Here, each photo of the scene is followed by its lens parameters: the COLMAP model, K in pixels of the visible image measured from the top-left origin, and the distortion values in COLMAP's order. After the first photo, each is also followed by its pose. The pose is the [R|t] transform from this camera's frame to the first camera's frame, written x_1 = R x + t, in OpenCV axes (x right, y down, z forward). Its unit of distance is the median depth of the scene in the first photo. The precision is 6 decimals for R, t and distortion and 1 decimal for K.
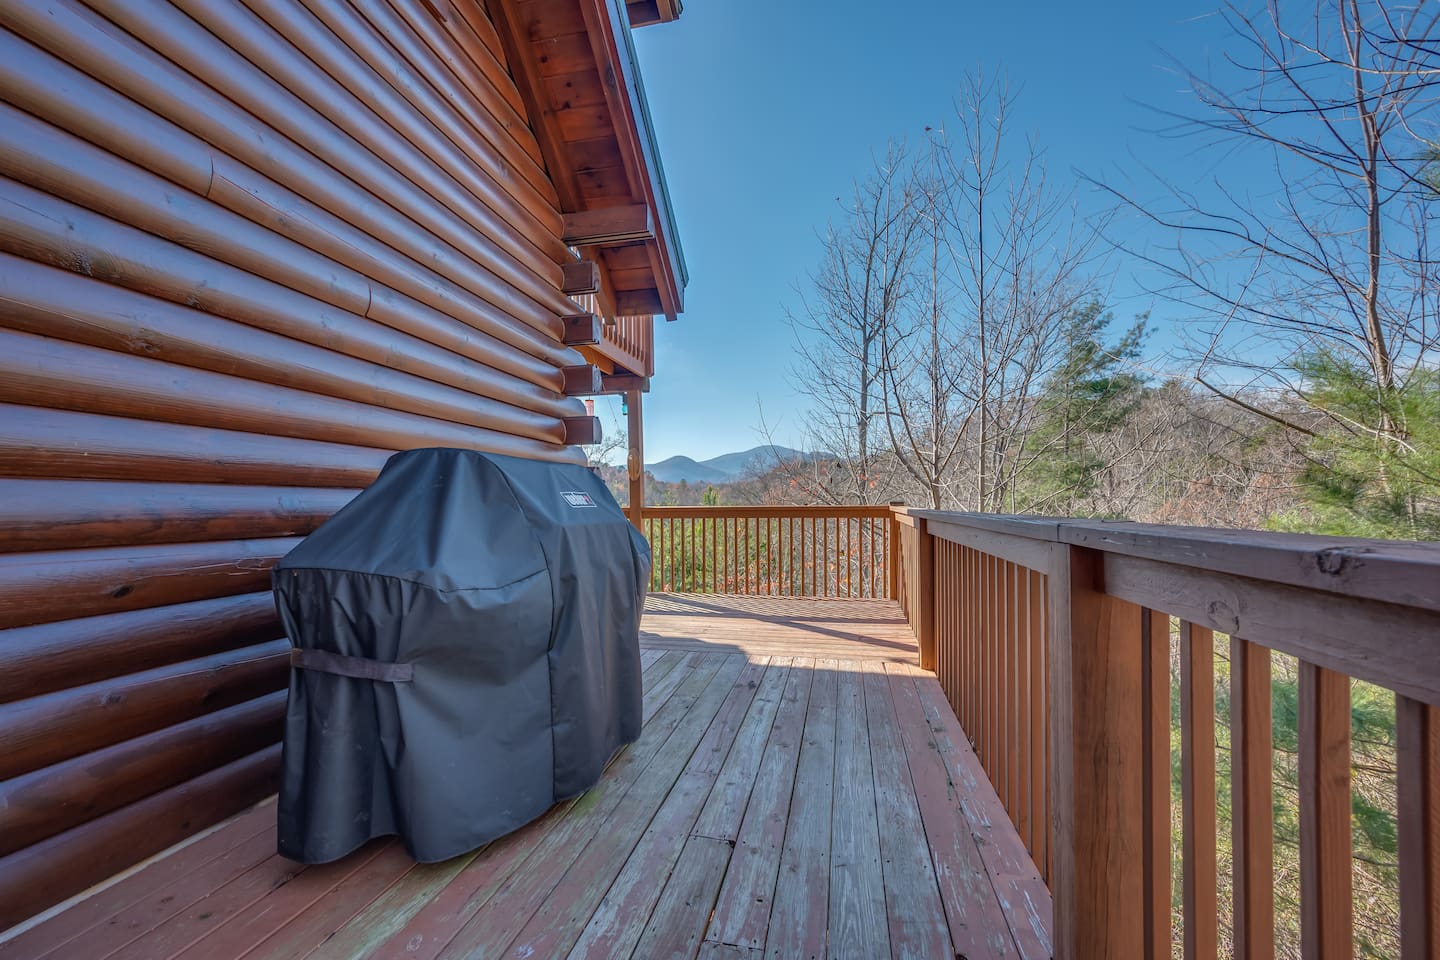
lens RADIAL K [[597.4, 0, 718.1], [0, 597.4, 497.1], [0, 0, 1]] dist [-0.000411, -0.000152]
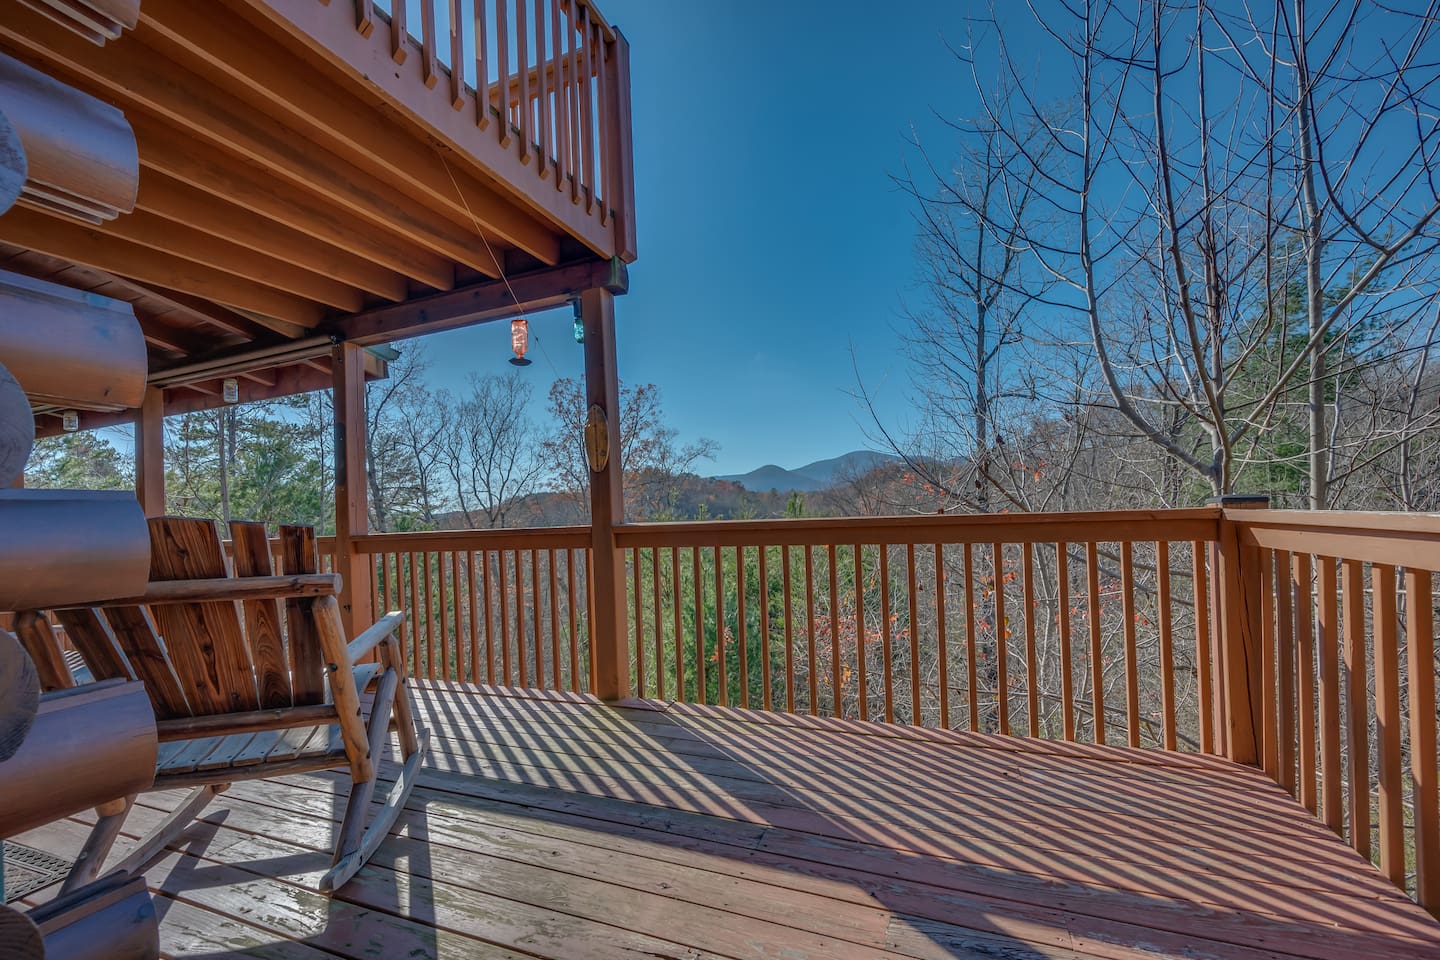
lens RADIAL K [[597.4, 0, 718.1], [0, 597.4, 497.1], [0, 0, 1]] dist [-0.000411, -0.000152]
pose [[0.987984, -0.028590, -0.151890, 0.021362], [0.026135, 0.999494, -0.018134, 0.003777], [0.152332, 0.013947, 0.988231, 0.360379]]
